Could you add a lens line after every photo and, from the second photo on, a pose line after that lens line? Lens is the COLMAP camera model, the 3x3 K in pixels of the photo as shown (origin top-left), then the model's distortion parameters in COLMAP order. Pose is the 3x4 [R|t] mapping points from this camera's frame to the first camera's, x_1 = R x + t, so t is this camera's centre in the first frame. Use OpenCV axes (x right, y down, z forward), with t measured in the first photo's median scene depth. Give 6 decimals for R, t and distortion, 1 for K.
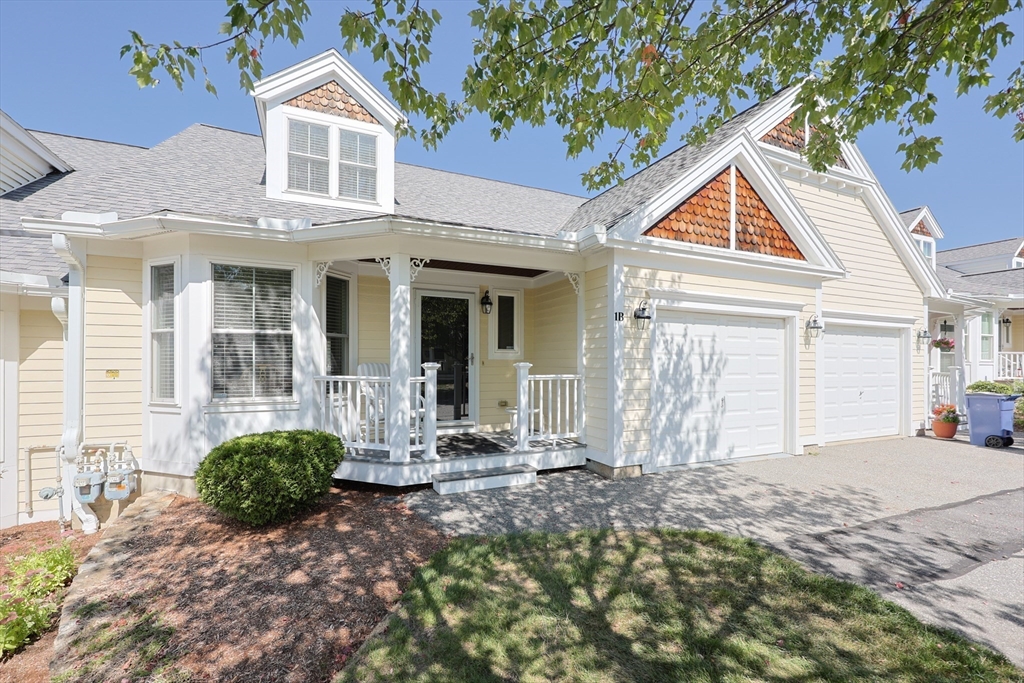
lens RADIAL K [[444.7, 0, 513.3], [0, 444.7, 351.9], [0, 0, 1]] dist [-0.004053, -0.000093]
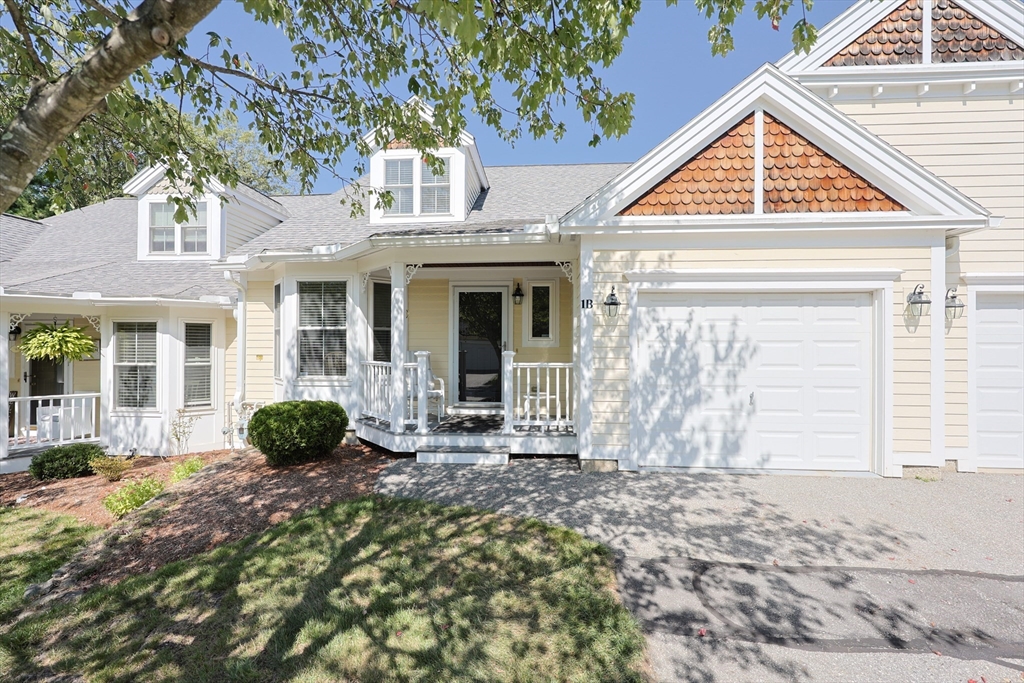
lens RADIAL K [[442.6, 0, 513.8], [0, 442.6, 332.1], [0, 0, 1]] dist [-0.001303, -0.000588]
pose [[0.877323, -0.017495, -0.479582, 0.544330], [0.013249, 0.999837, -0.012237, -0.007834], [0.479718, 0.004382, 0.877412, 0.073211]]
